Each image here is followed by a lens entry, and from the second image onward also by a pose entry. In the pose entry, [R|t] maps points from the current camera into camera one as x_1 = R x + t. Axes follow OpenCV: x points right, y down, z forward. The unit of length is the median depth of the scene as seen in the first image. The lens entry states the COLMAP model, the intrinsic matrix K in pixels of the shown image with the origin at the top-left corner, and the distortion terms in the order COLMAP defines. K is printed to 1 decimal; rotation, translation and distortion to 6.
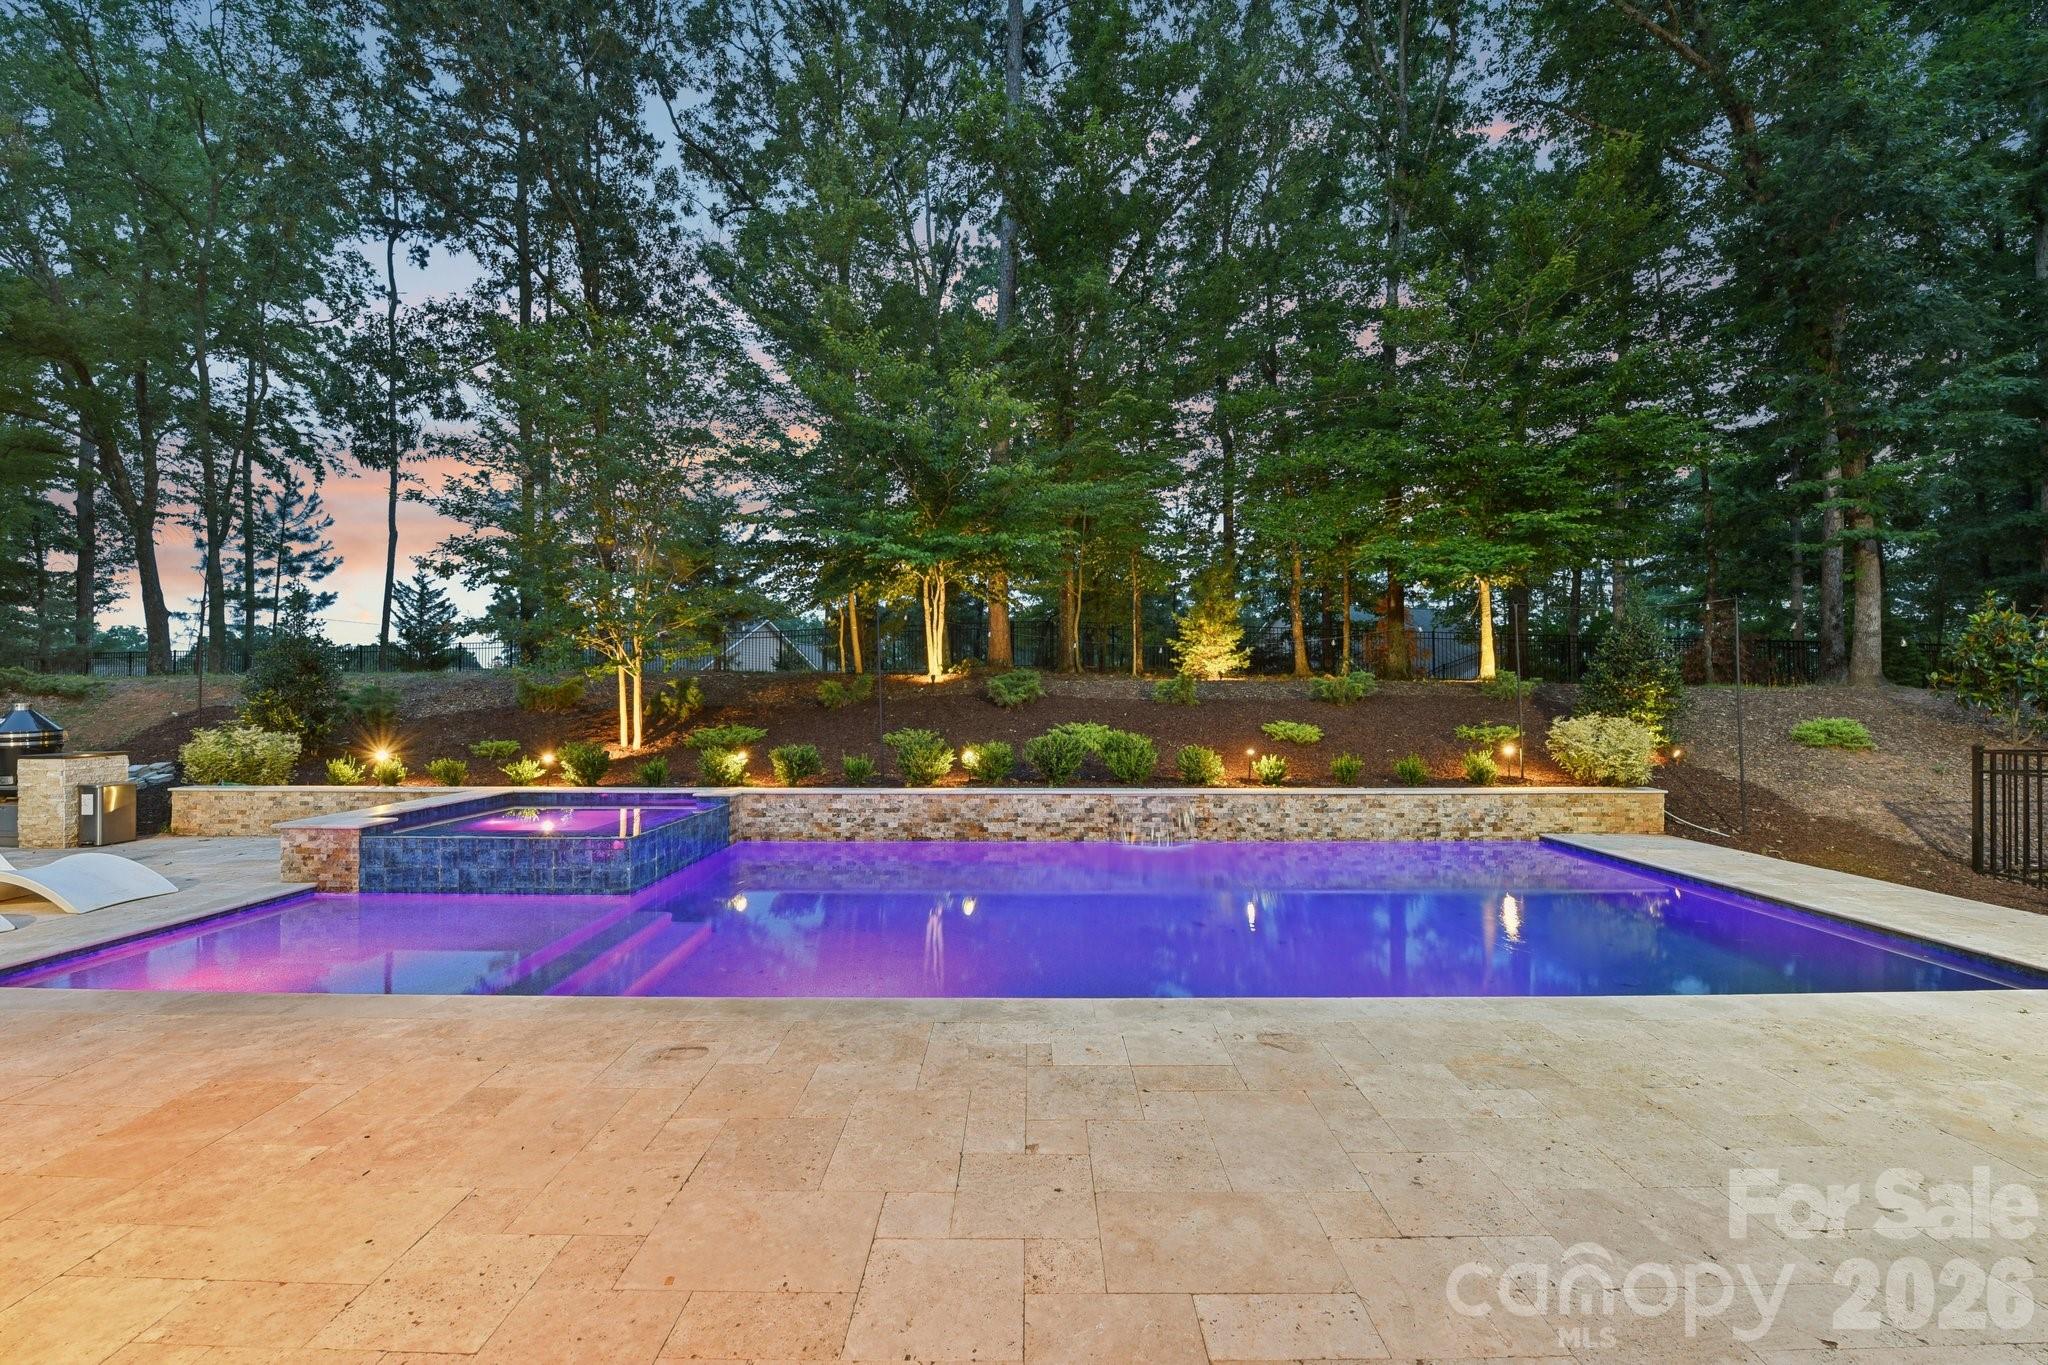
lens RADIAL K [[821.6, 0, 1024.0], [0, 821.6, 682.5], [0, 0, 1]] dist [-0.014121, -0.000615]
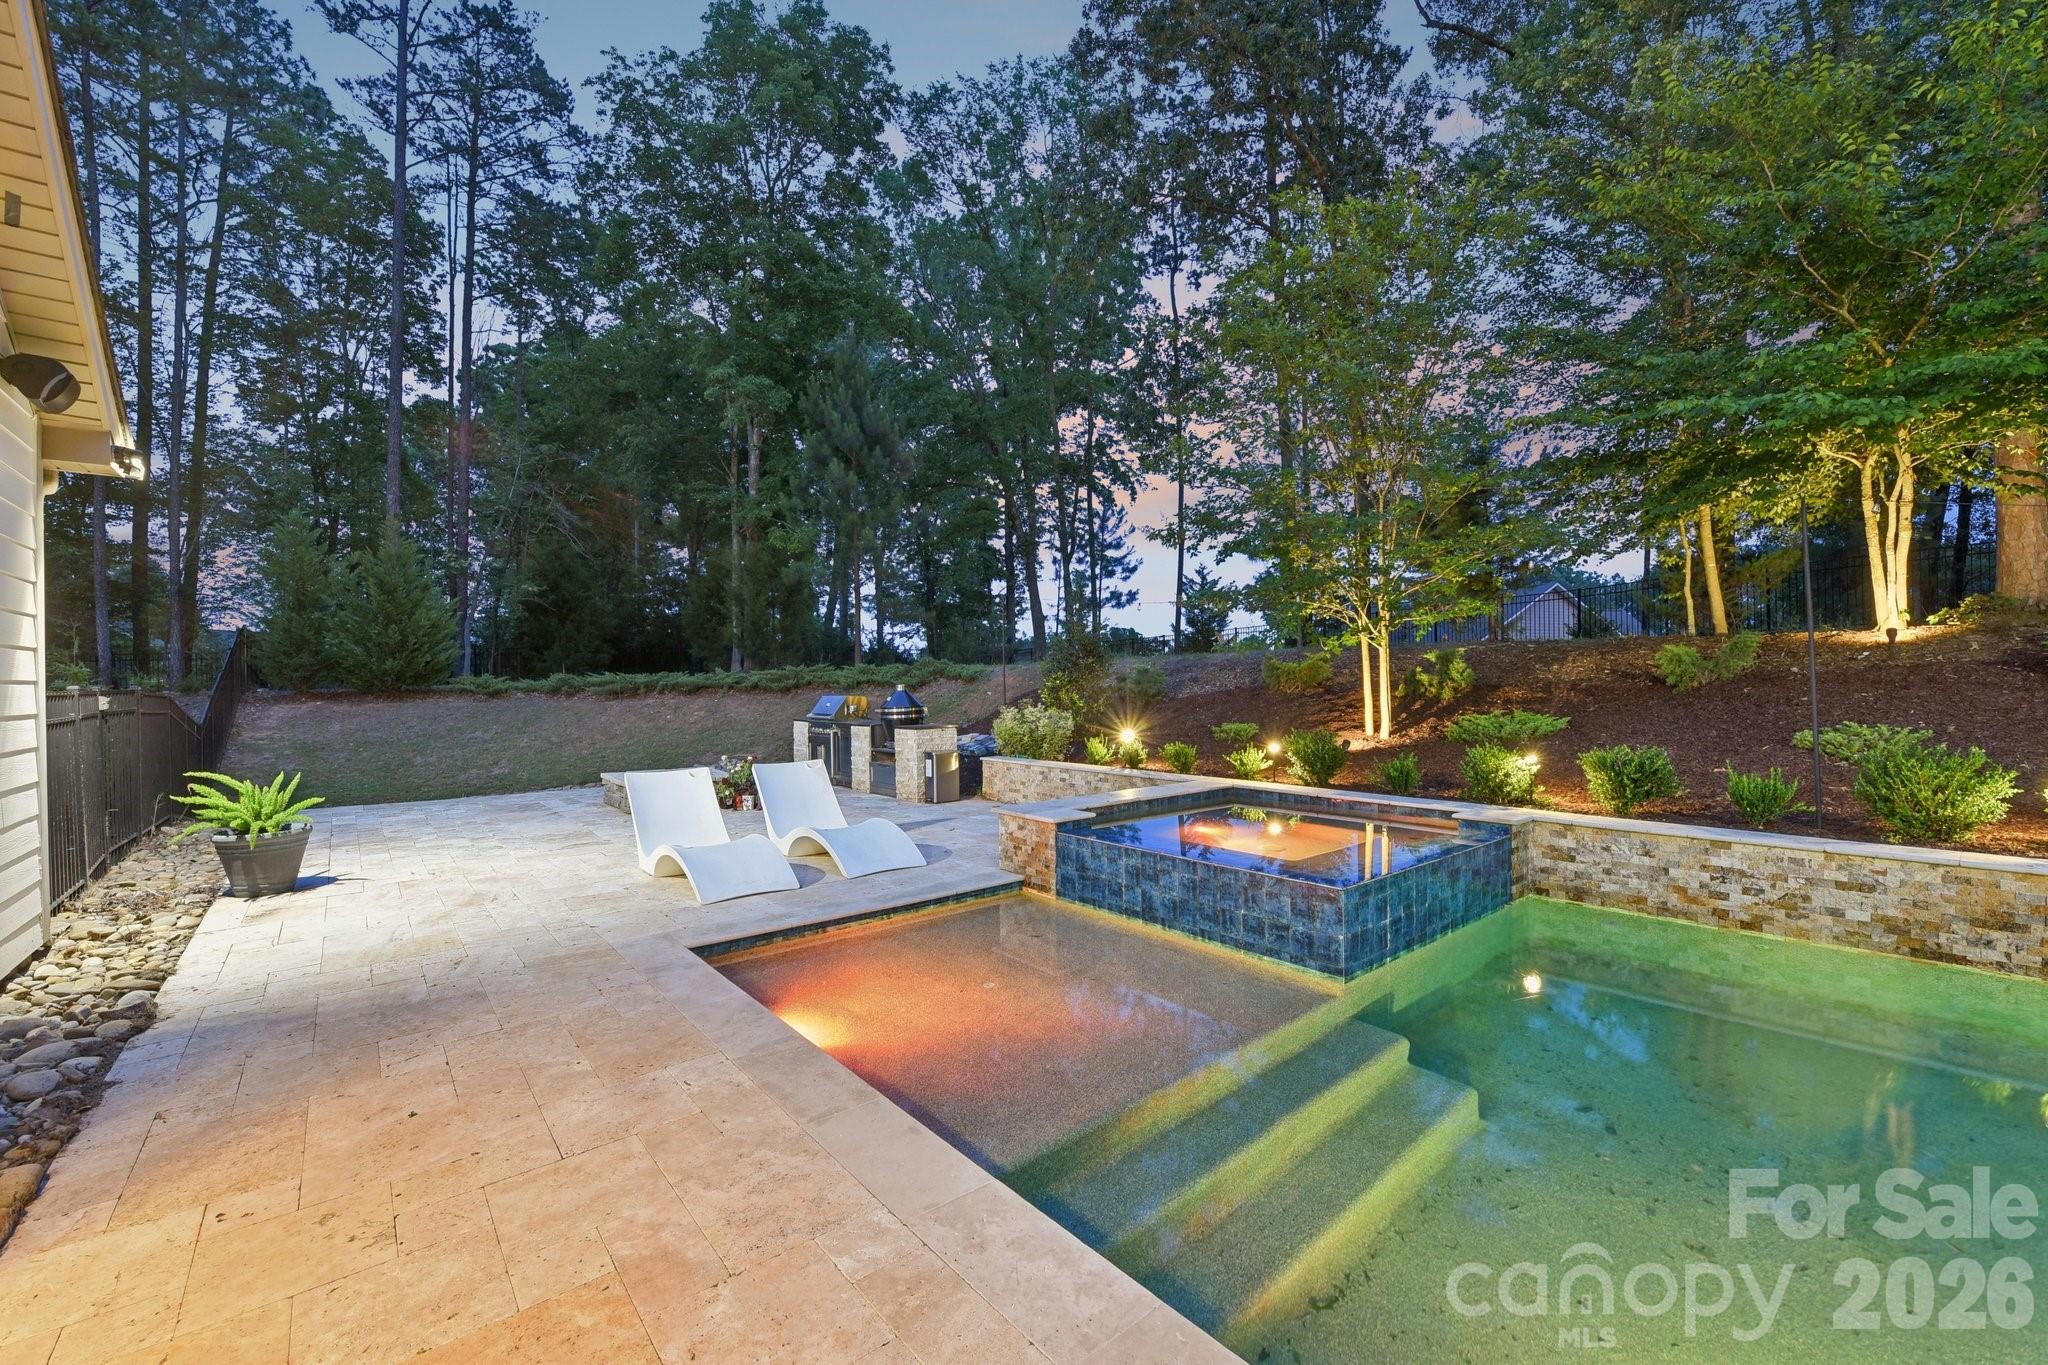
lens RADIAL K [[837.3, 0, 1024.0], [0, 837.3, 682.5], [0, 0, 1]] dist [-0.013355, -0.003609]
pose [[0.642569, -0.006737, -0.766198, -0.090906], [0.024660, 0.999625, 0.011892, 0.009798], [0.765831, -0.026537, 0.642494, 0.254776]]
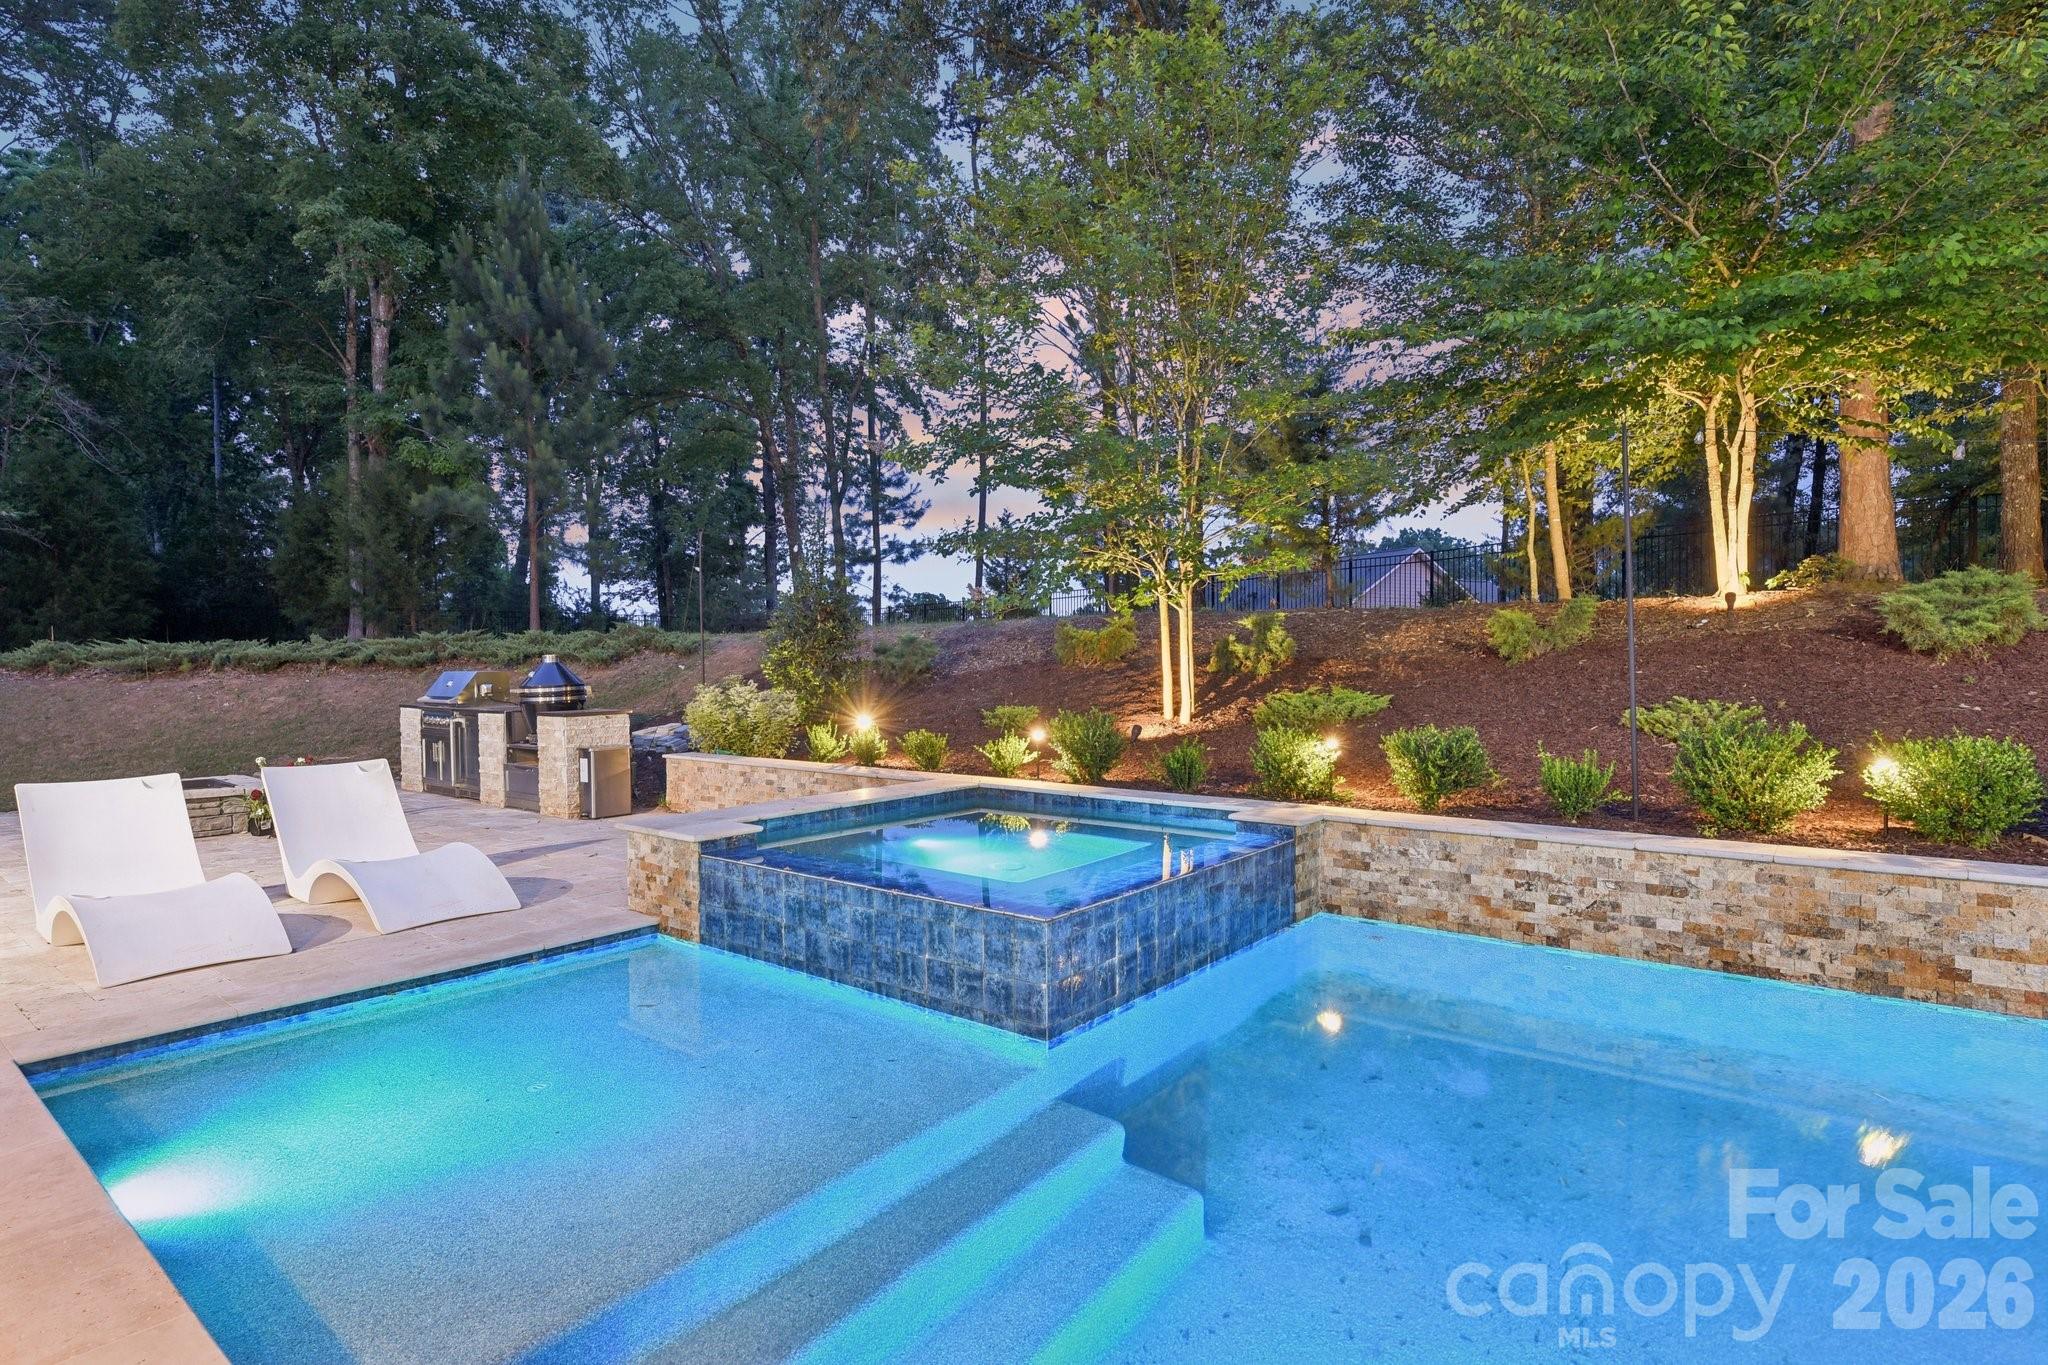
lens RADIAL K [[1052.0, 0, 1024.0], [0, 1052.0, 682.5], [0, 0, 1]] dist [-0.001529, -0.008356]
pose [[0.786233, 0.007274, -0.617887, -0.079273], [0.018556, 0.999202, 0.035373, 0.021885], [0.617651, -0.039277, 0.785471, 0.340317]]
